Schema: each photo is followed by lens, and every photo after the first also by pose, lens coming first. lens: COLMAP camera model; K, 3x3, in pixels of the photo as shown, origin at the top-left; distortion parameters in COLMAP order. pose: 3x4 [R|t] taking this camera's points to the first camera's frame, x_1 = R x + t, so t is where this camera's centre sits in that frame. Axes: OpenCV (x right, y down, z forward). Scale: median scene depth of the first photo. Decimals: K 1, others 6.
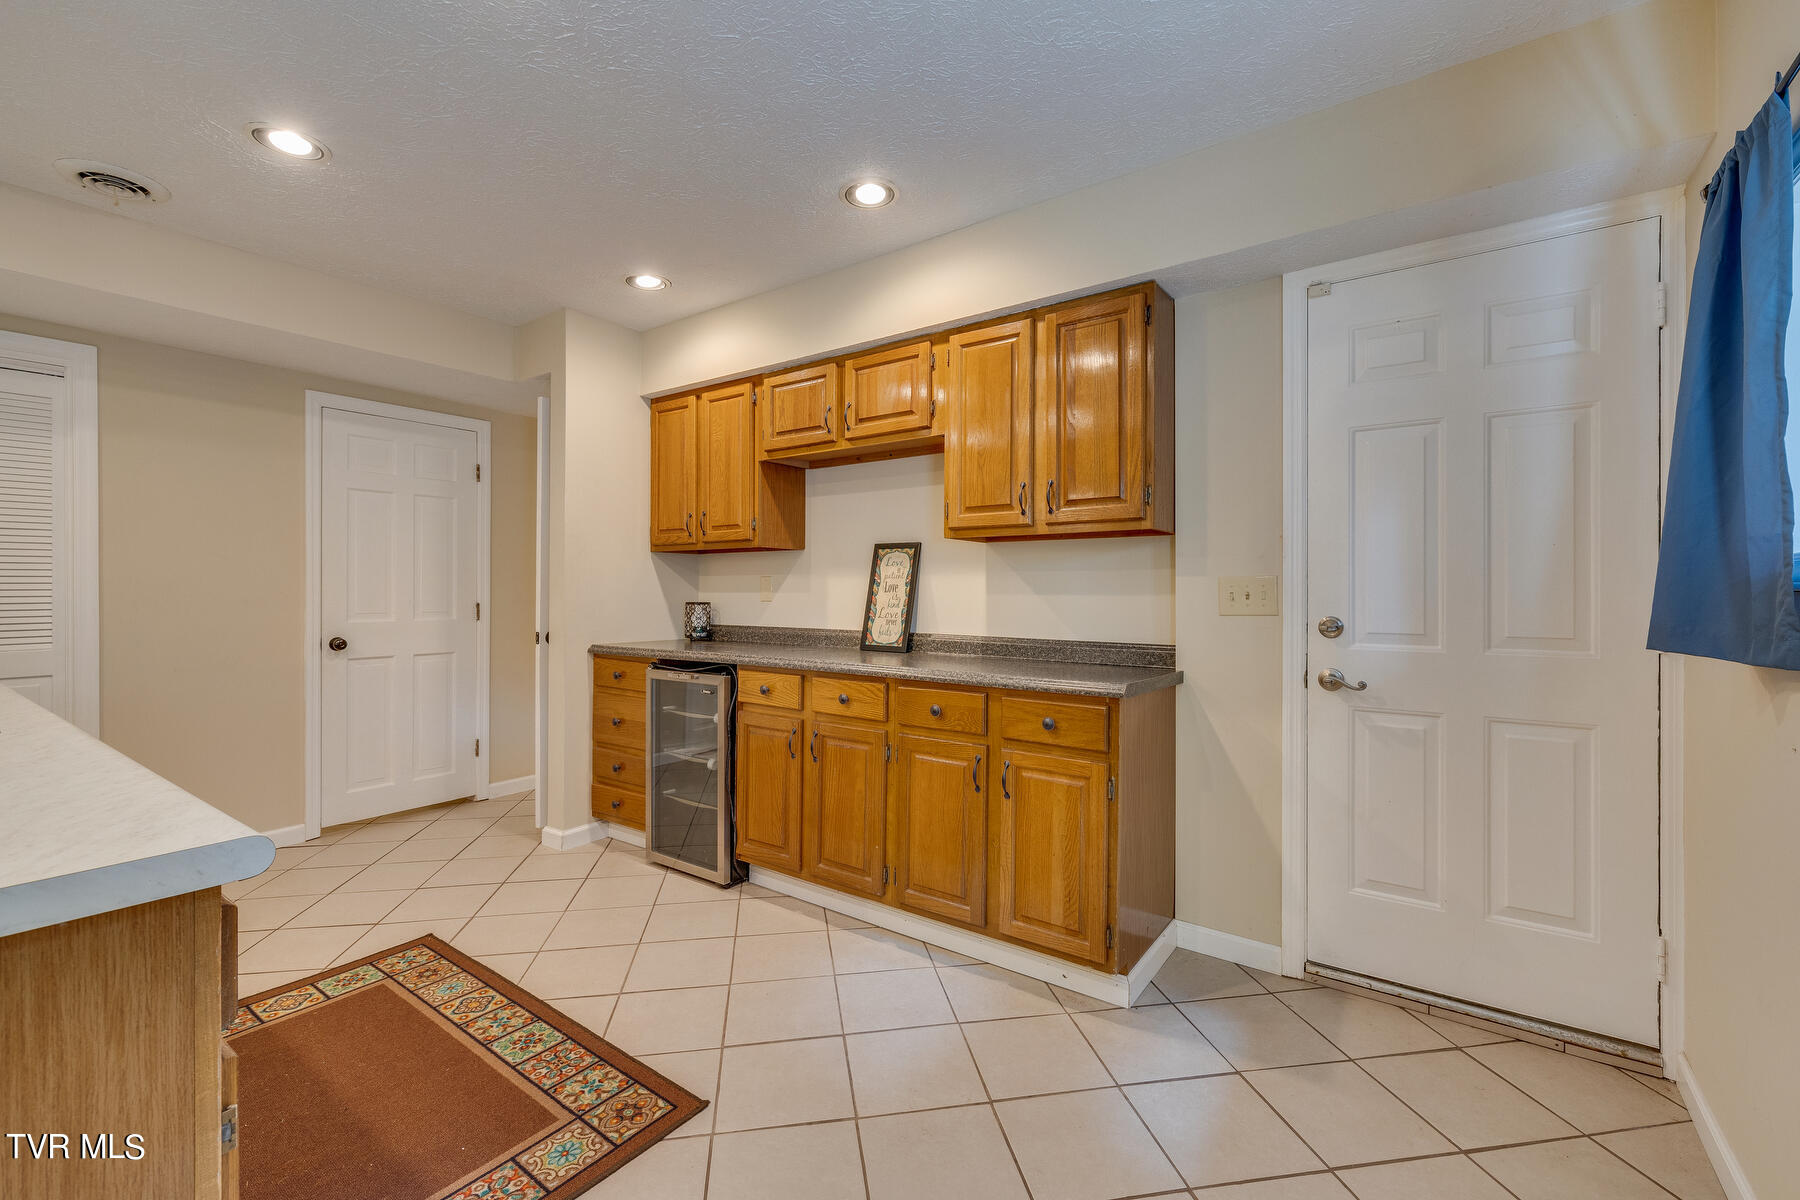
lens RADIAL K [[758.1, 0, 903.7], [0, 758.1, 593.5], [0, 0, 1]] dist [0.002083, 0.000060]
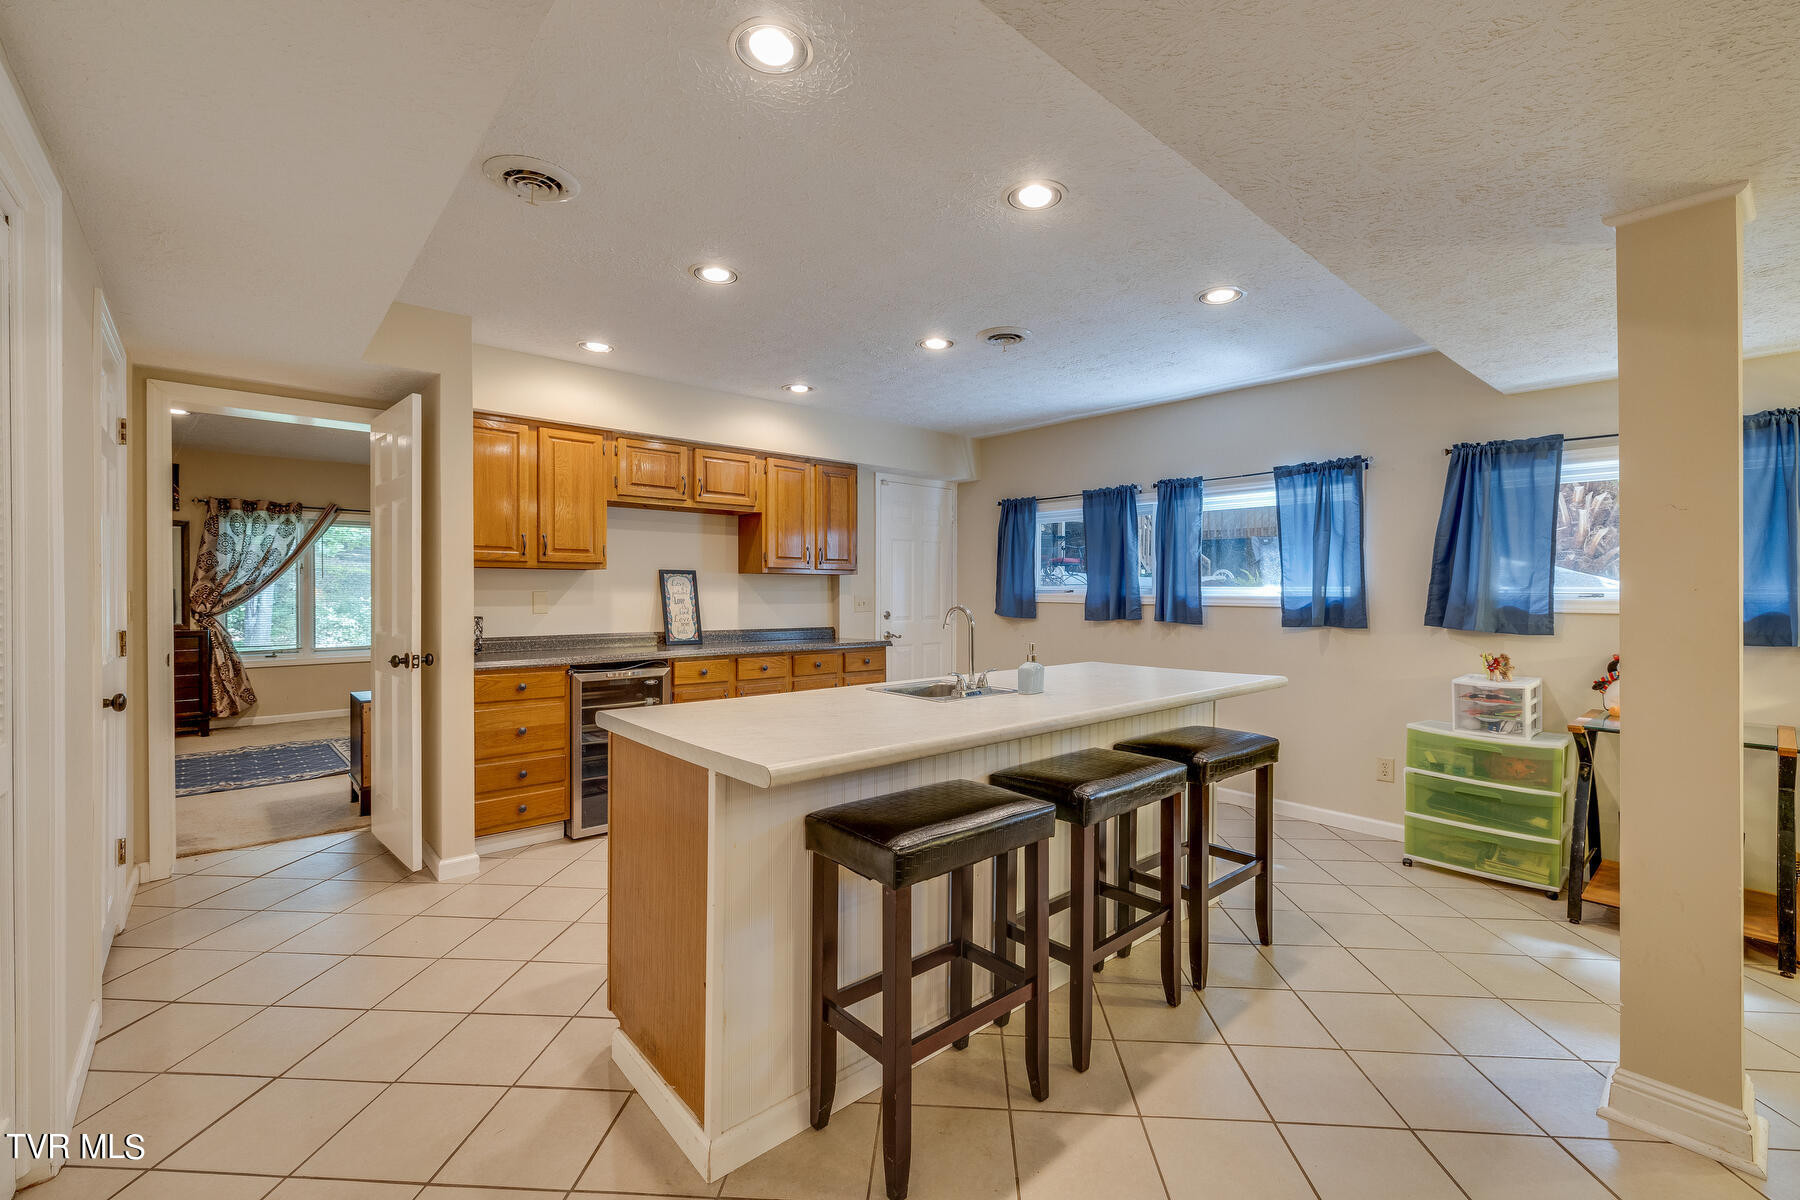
lens RADIAL K [[758.1, 0, 903.7], [0, 758.1, 593.5], [0, 0, 1]] dist [0.002083, 0.000060]
pose [[0.219130, -0.006242, 0.975676, -1.356296], [-0.000595, 0.999978, 0.006531, -0.031789], [-0.975696, -0.002012, 0.219121, 0.264914]]
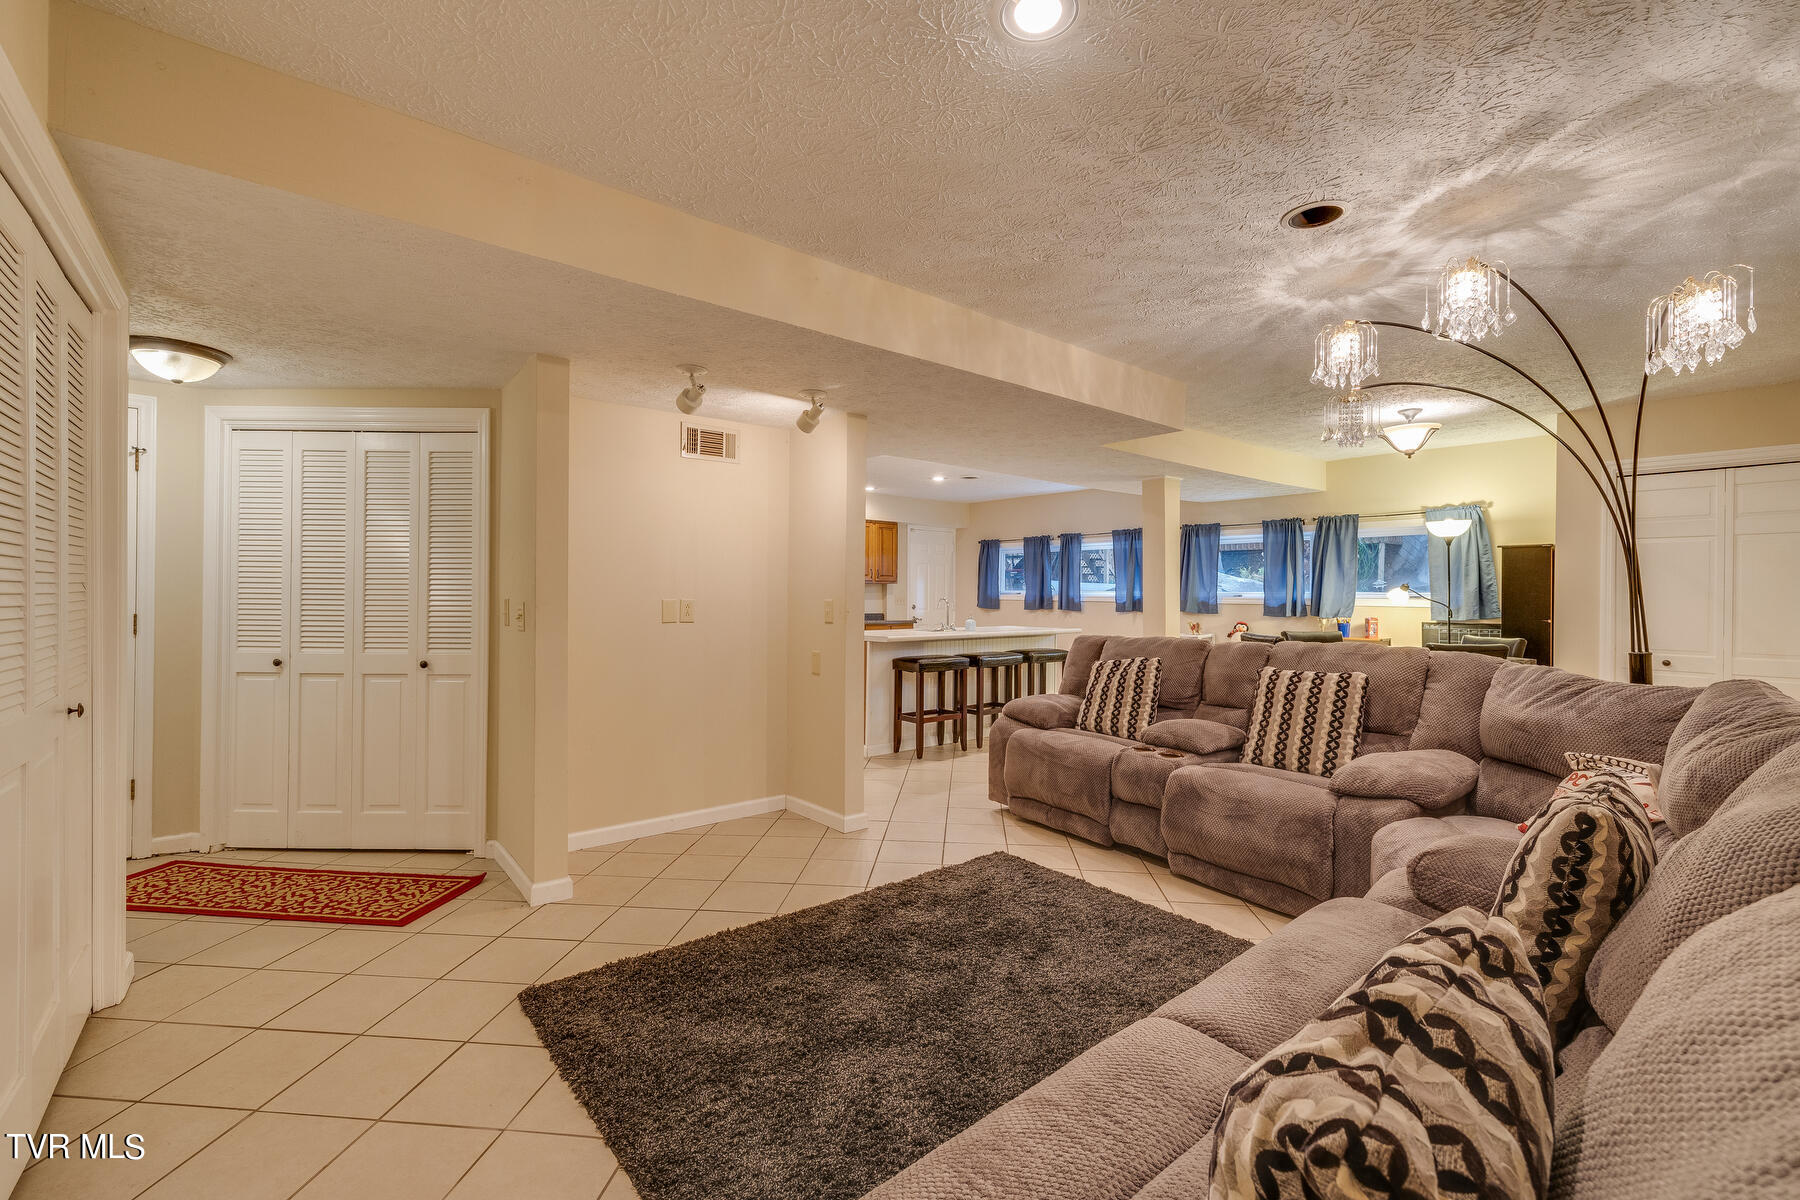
lens RADIAL K [[758.1, 0, 903.7], [0, 758.1, 593.5], [0, 0, 1]] dist [0.002083, 0.000060]
pose [[0.245715, 0.000411, 0.969342, -2.623535], [-0.005259, 0.999986, 0.000909, -0.026069], [-0.969328, -0.005321, 0.245714, -0.024374]]
